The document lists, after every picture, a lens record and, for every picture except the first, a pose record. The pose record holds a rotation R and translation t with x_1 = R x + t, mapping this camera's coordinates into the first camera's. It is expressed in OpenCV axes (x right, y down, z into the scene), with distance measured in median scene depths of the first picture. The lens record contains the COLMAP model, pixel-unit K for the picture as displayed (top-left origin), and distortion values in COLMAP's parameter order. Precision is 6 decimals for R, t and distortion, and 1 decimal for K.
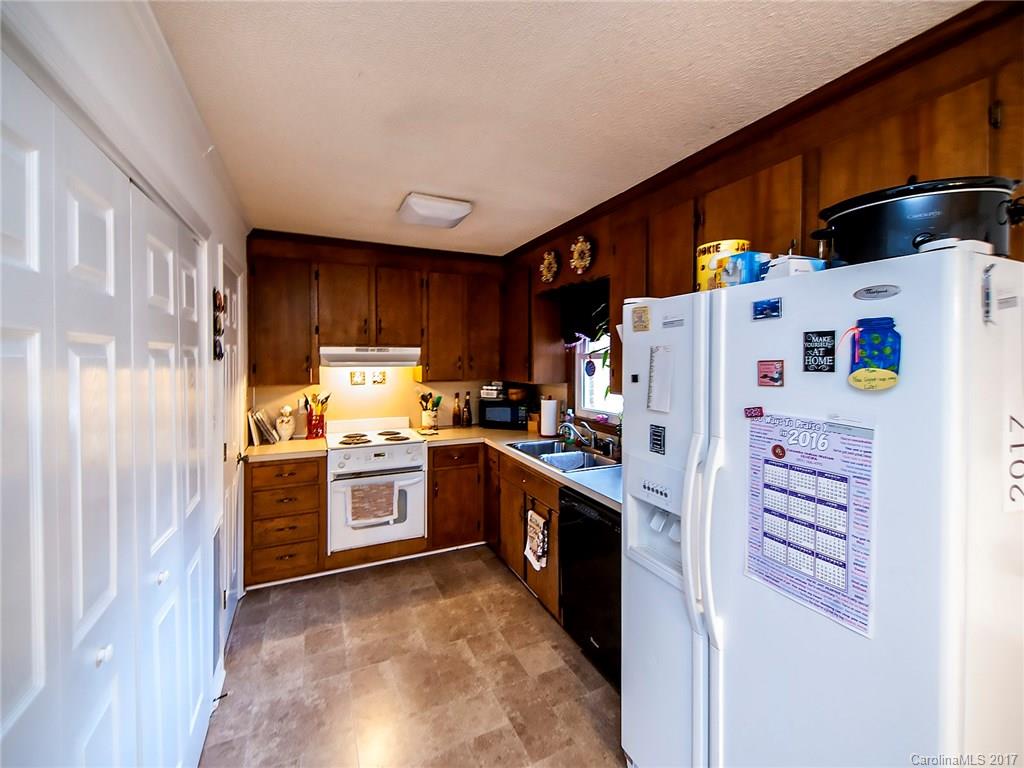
lens RADIAL K [[428.3, 0, 504.1], [0, 428.3, 368.0], [0, 0, 1]] dist [0.018397, -0.009730]
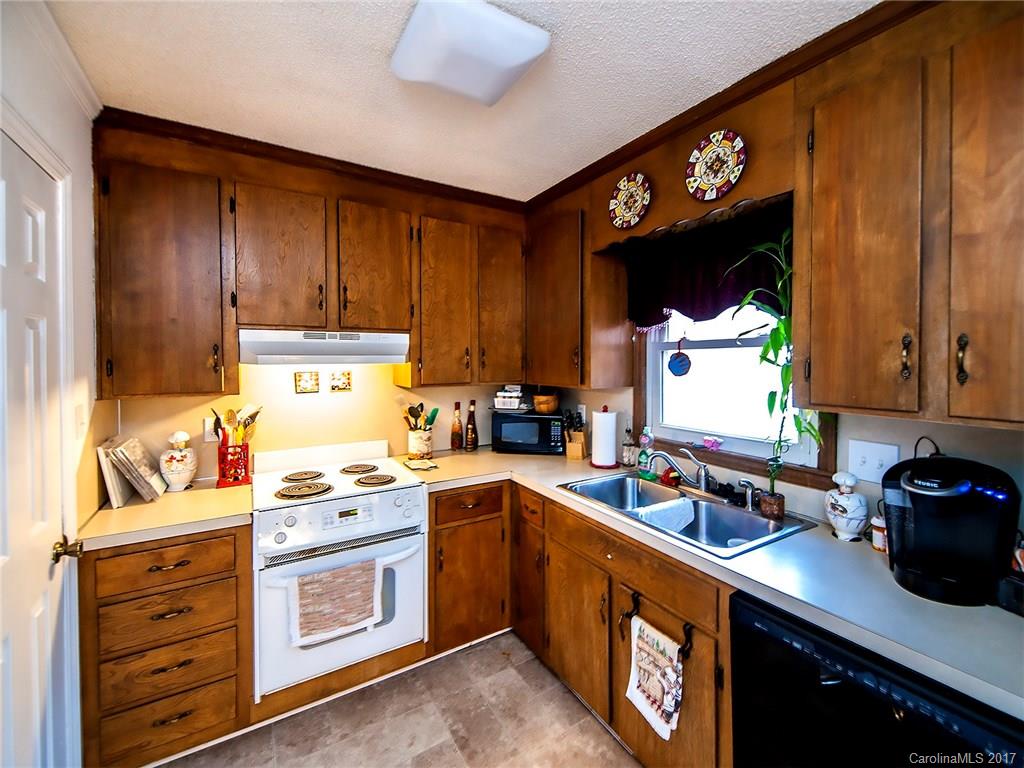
lens RADIAL K [[428.3, 0, 504.1], [0, 428.3, 368.0], [0, 0, 1]] dist [0.018397, -0.009730]
pose [[0.993145, -0.006353, 0.116720, -0.140789], [0.006524, 0.999978, -0.001086, 0.005669], [-0.116710, 0.001840, 0.993164, 0.376717]]
